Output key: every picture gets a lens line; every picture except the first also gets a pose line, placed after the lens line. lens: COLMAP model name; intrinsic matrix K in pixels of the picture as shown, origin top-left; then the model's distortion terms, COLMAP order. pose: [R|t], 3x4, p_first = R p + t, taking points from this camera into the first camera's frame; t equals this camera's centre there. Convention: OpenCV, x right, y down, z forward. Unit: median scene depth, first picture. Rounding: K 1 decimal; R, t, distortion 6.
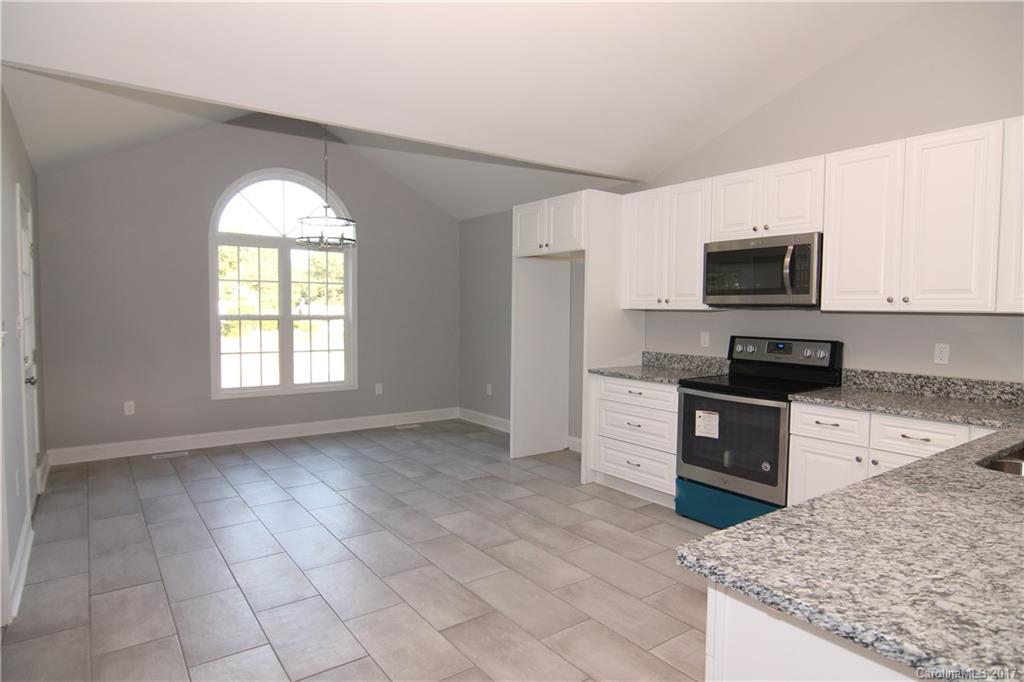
lens RADIAL K [[595.7, 0, 512.0], [0, 595.7, 341.0], [0, 0, 1]] dist [0.000576, -0.034970]
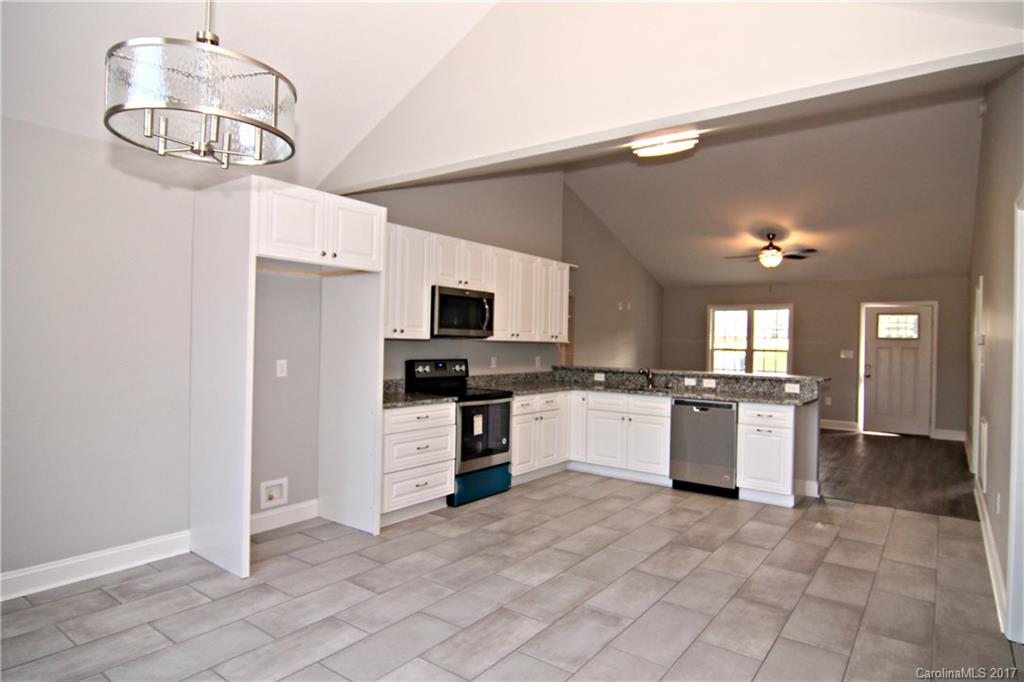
lens RADIAL K [[595.7, 0, 512.0], [0, 595.7, 341.0], [0, 0, 1]] dist [0.000576, -0.034970]
pose [[-0.309021, -0.011141, 0.950990, -0.967209], [0.032958, 0.999205, 0.022415, -0.077192], [-0.950484, 0.038269, -0.308408, 1.323547]]
